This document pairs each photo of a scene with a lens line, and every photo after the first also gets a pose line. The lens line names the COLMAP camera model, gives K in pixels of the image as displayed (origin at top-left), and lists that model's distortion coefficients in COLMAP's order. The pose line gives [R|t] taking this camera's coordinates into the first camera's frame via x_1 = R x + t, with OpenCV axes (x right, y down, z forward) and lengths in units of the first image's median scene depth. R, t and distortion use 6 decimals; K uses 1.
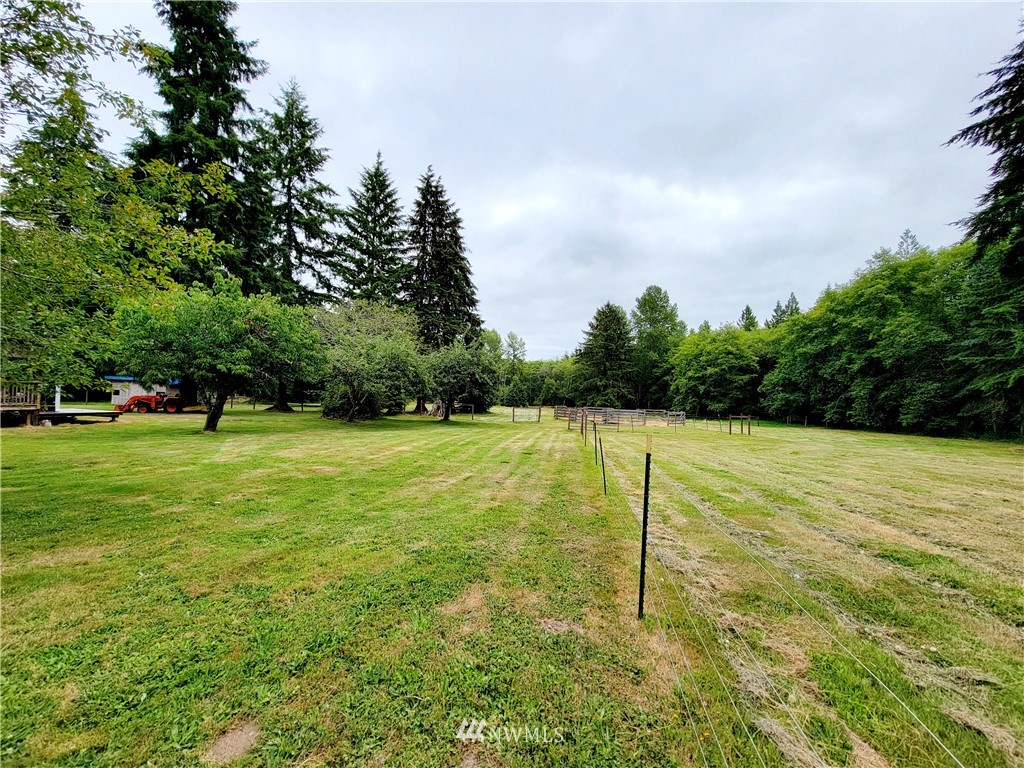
lens RADIAL K [[416.2, 0, 507.7], [0, 416.2, 387.4], [0, 0, 1]] dist [-0.000923, -0.001539]
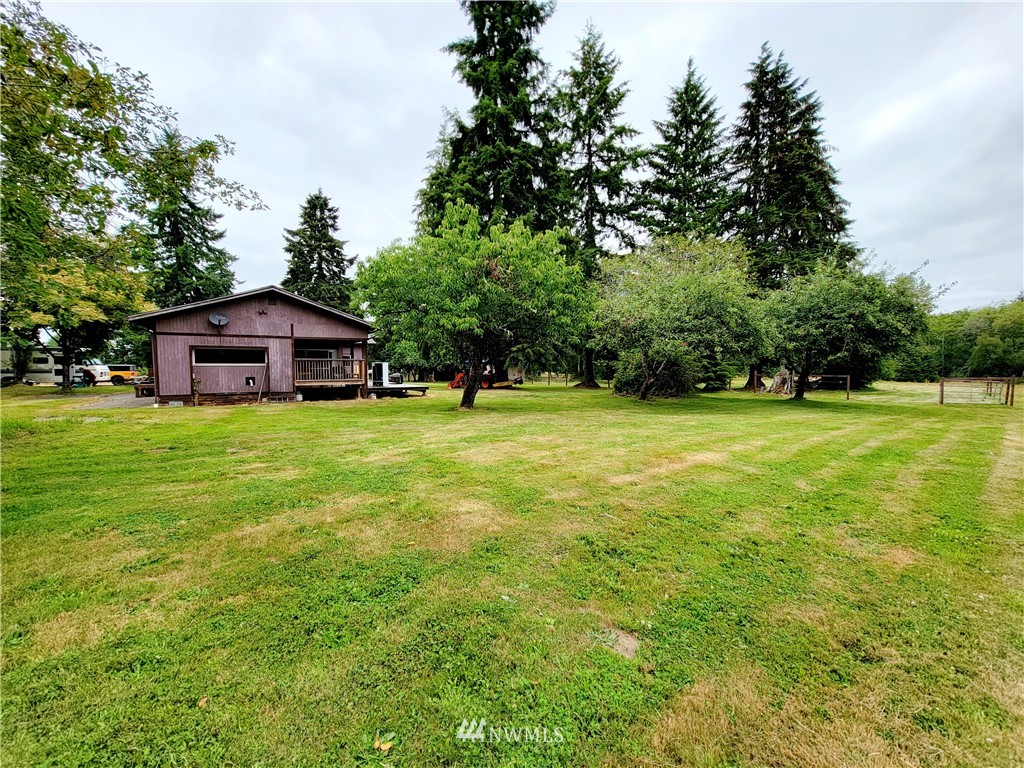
lens RADIAL K [[416.2, 0, 509.2], [0, 416.2, 390.8], [0, 0, 1]] dist [-0.000923, -0.001539]
pose [[0.738032, 0.000934, -0.674765, -0.033291], [0.039517, 0.998223, 0.044603, 0.014229], [0.673607, -0.059583, 0.736684, 0.167875]]
